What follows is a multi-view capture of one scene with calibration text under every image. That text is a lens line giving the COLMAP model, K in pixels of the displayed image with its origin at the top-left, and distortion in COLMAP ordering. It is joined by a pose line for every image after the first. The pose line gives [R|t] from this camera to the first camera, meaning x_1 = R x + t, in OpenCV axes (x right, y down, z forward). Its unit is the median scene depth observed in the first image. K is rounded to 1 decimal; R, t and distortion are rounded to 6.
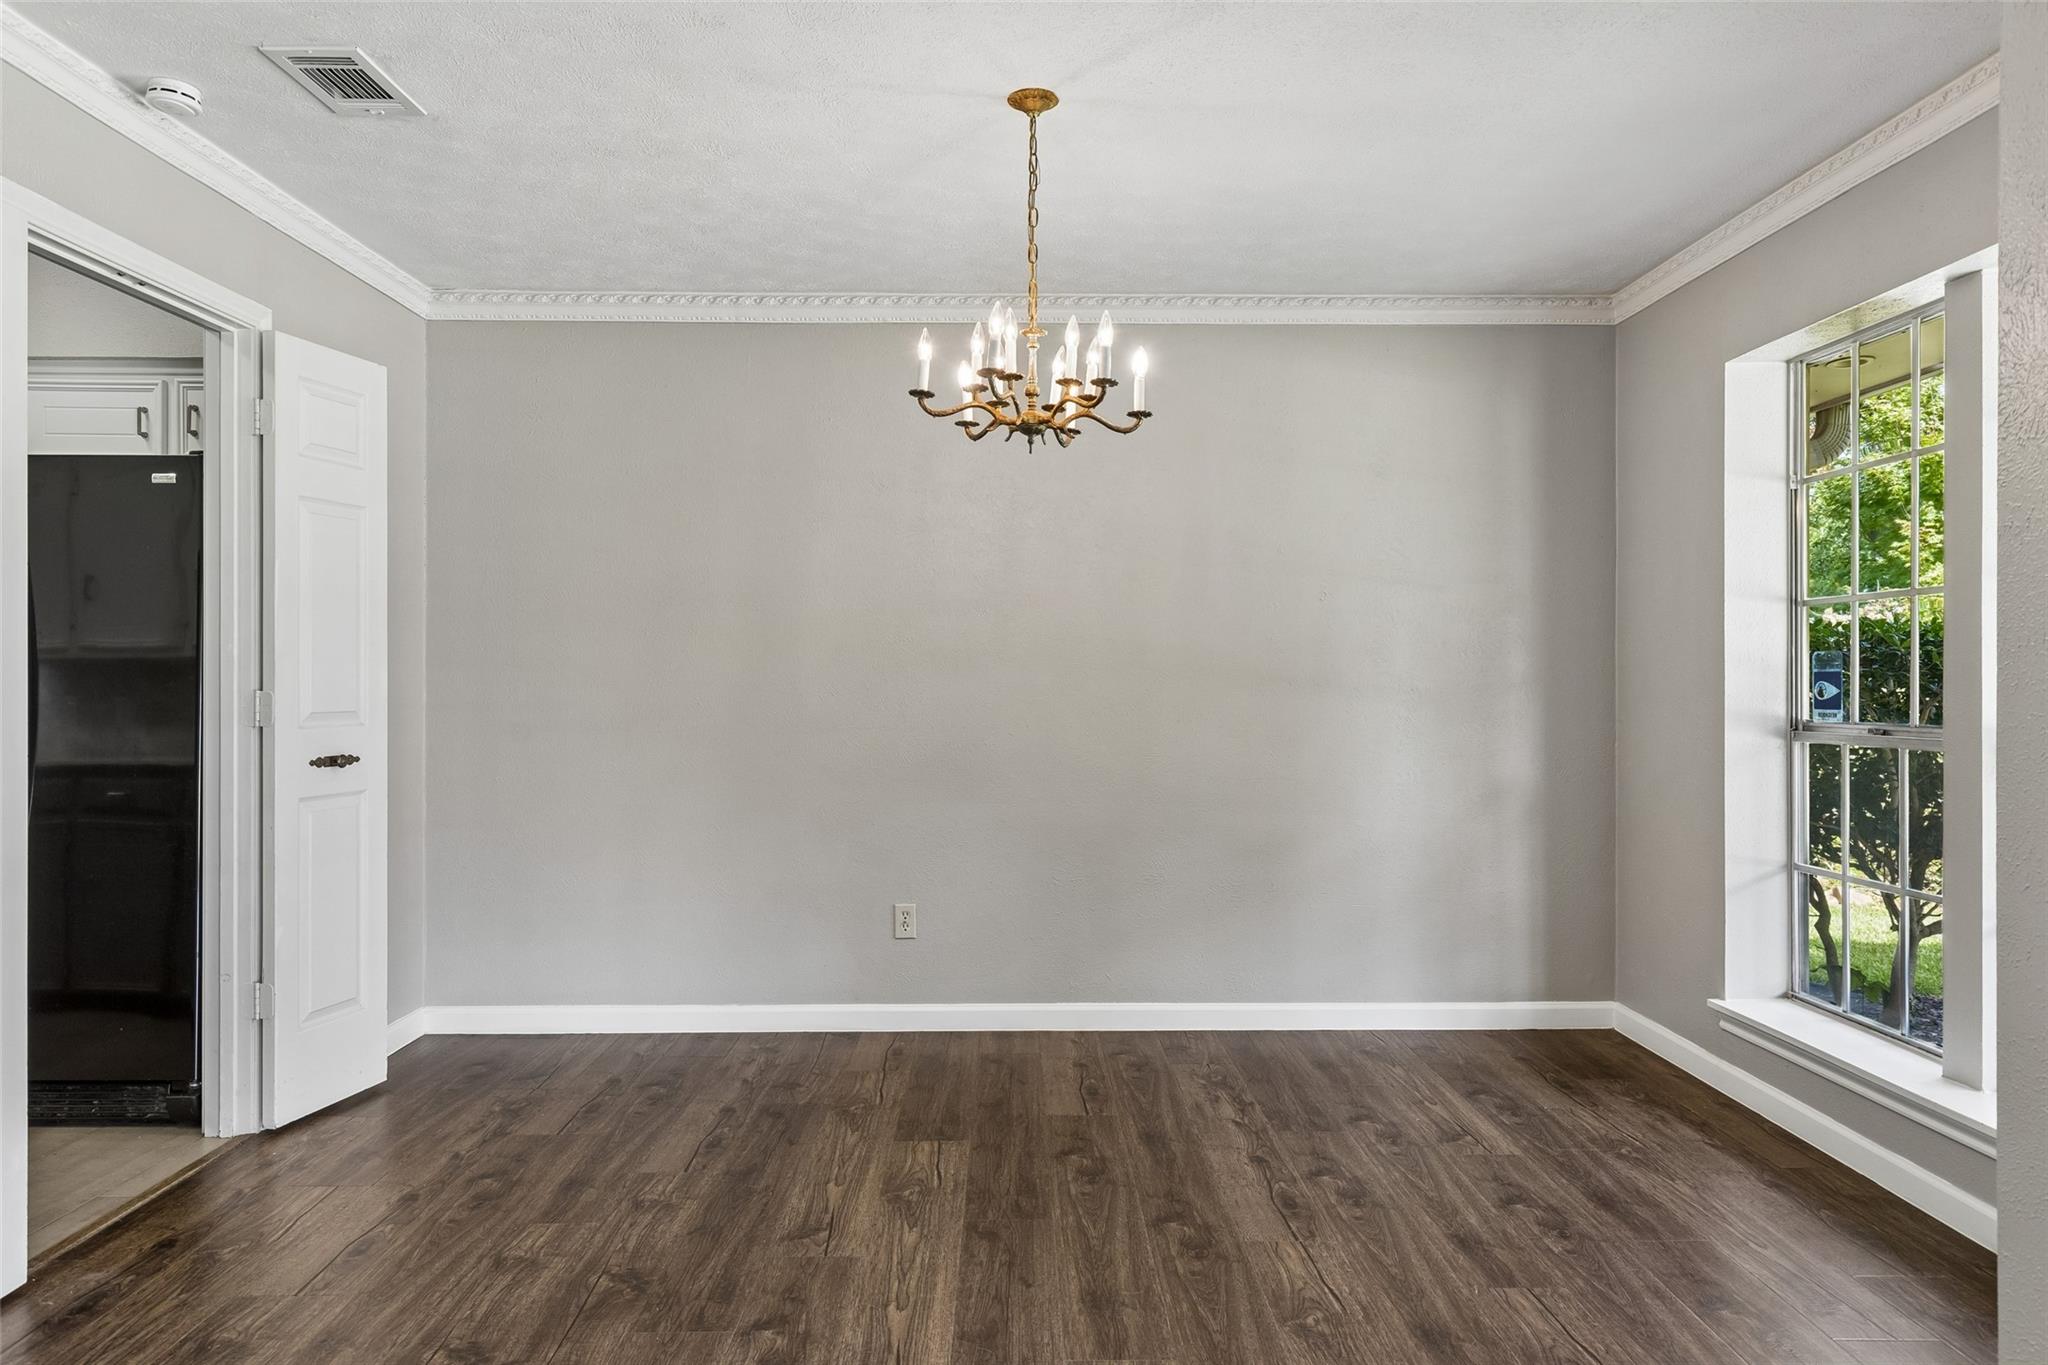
lens RADIAL K [[1269.1, 0, 1024.0], [0, 1269.1, 682.5], [0, 0, 1]] dist [0.000870, 0.000063]
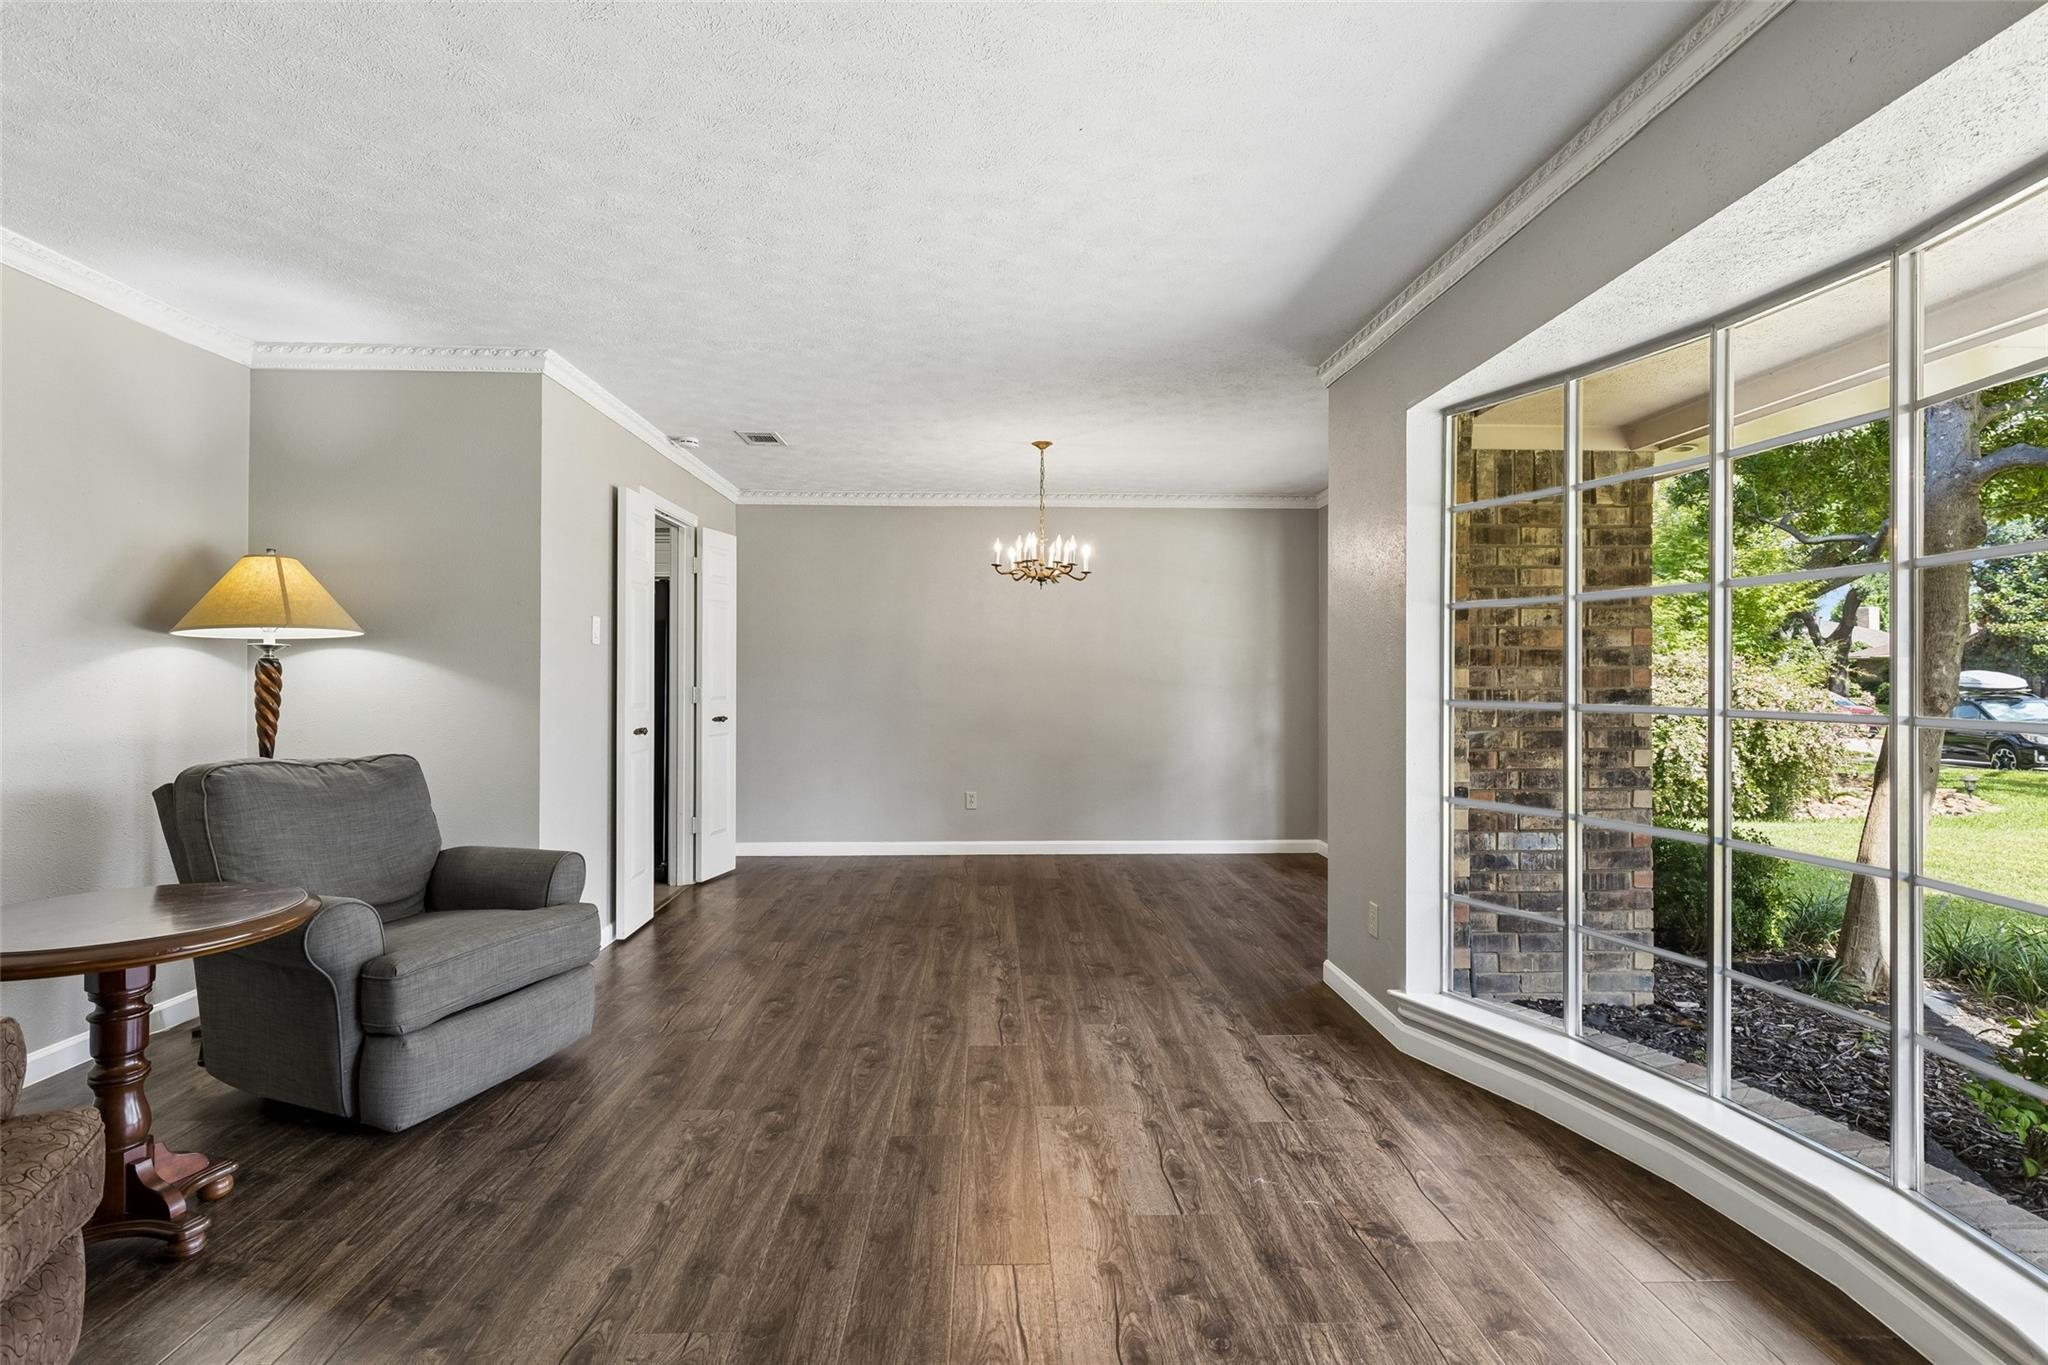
lens RADIAL K [[1008.4, 0, 1022.6], [0, 1008.4, 666.4], [0, 0, 1]] dist [0.025476, 0.000015]
pose [[0.999698, 0.001829, 0.024496, -0.061168], [-0.001520, 0.999919, -0.012641, -0.007421], [-0.024517, 0.012600, 0.999620, -0.732667]]
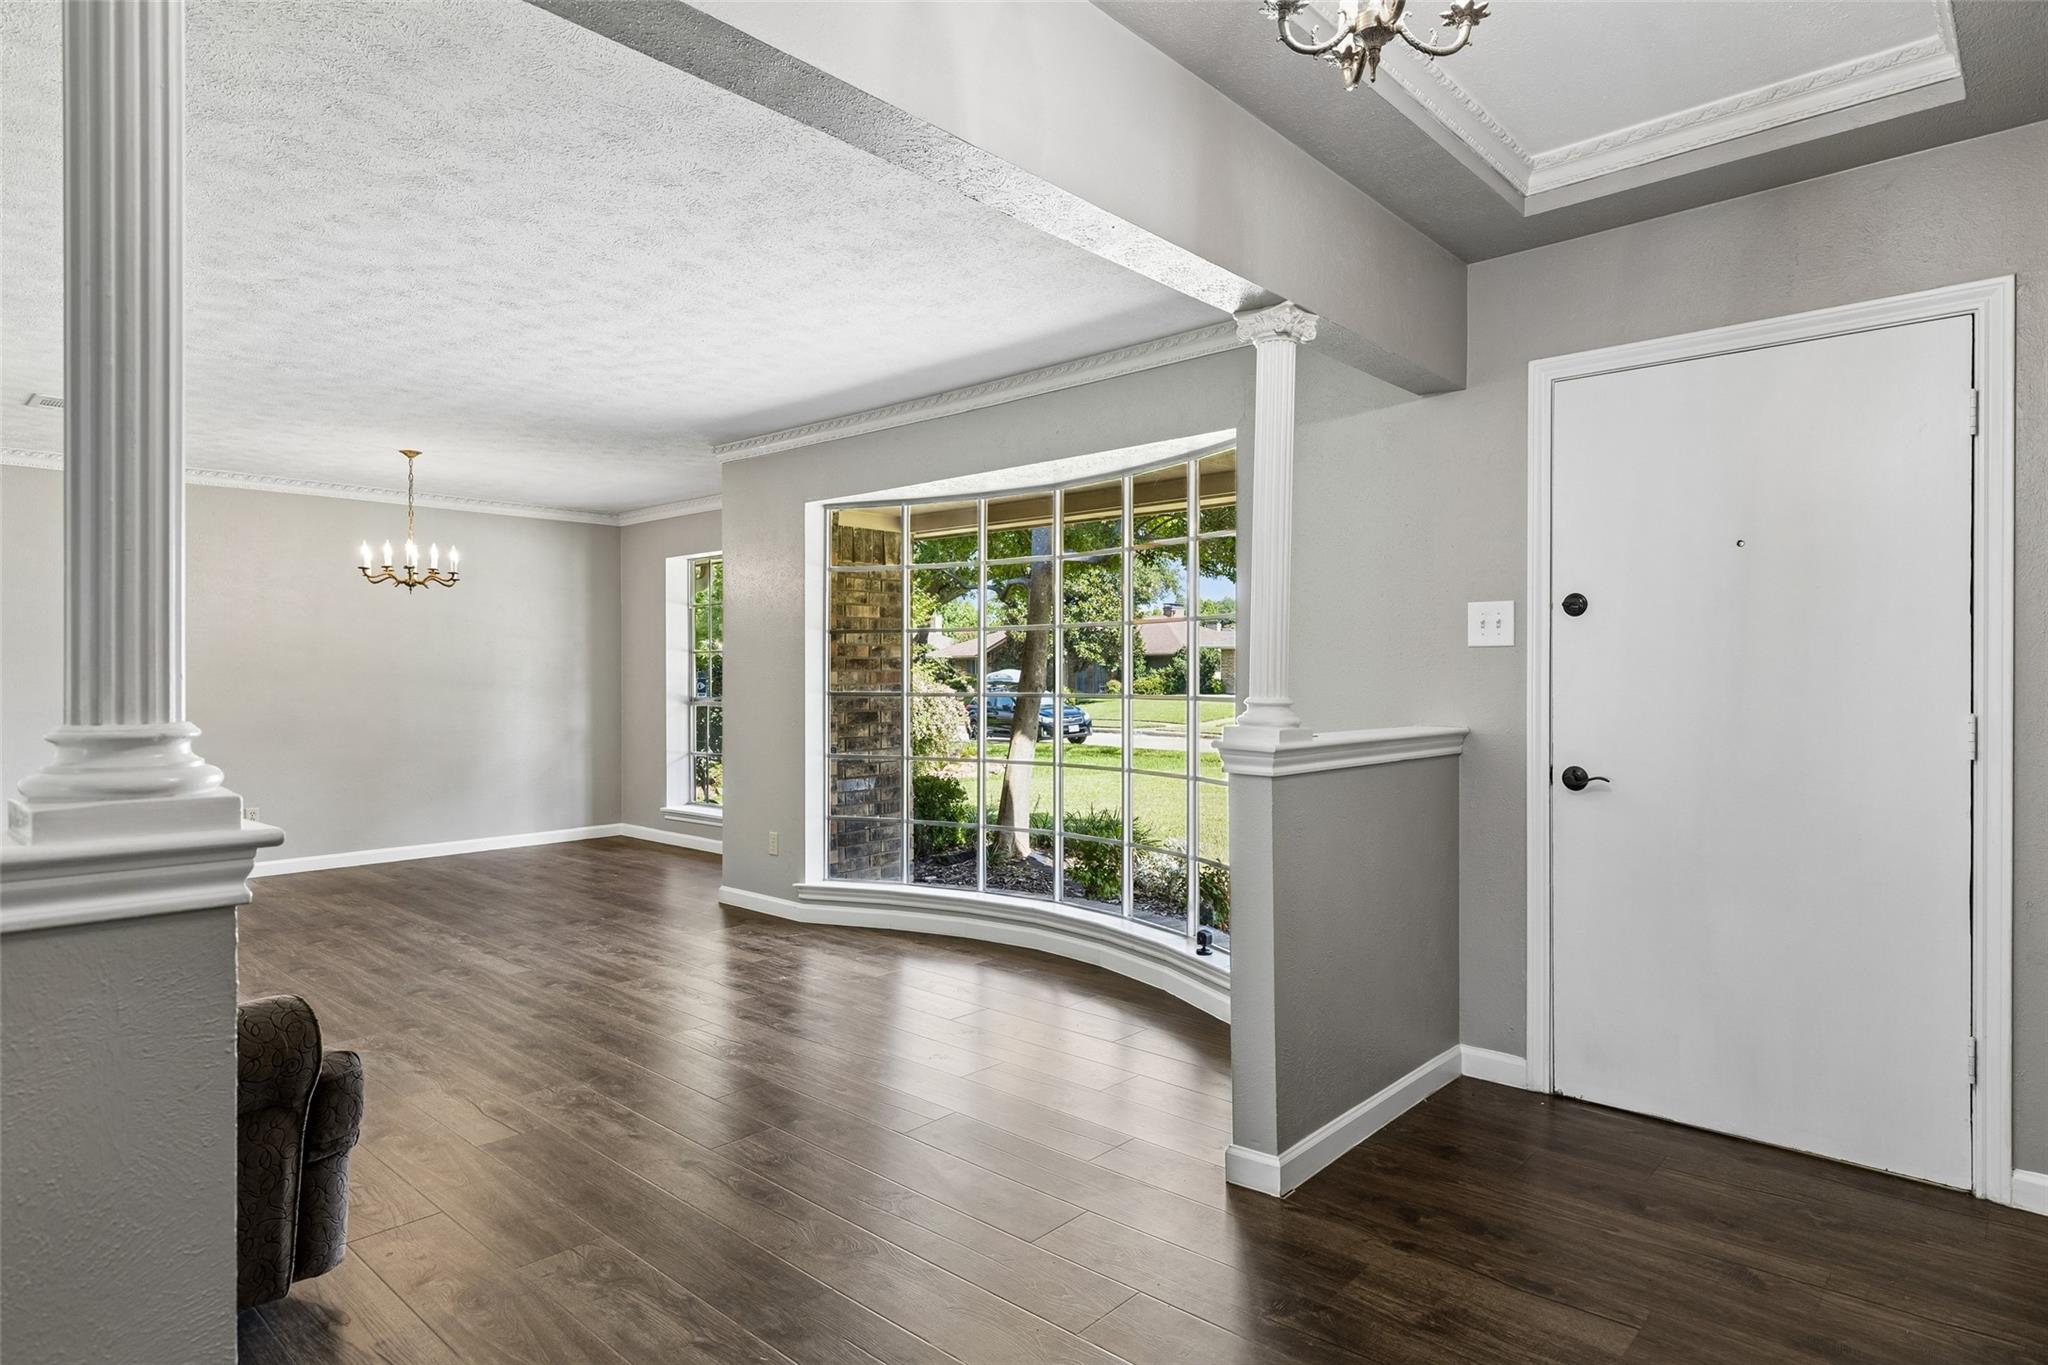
lens RADIAL K [[1177.9, 0, 1021.8], [0, 1177.9, 667.3], [0, 0, 1]] dist [0.093992, 0.000255]
pose [[0.690510, 0.002608, 0.723318, -0.699804], [0.004736, 0.999956, -0.008127, -0.009056], [-0.723307, 0.009038, 0.690467, -1.196617]]
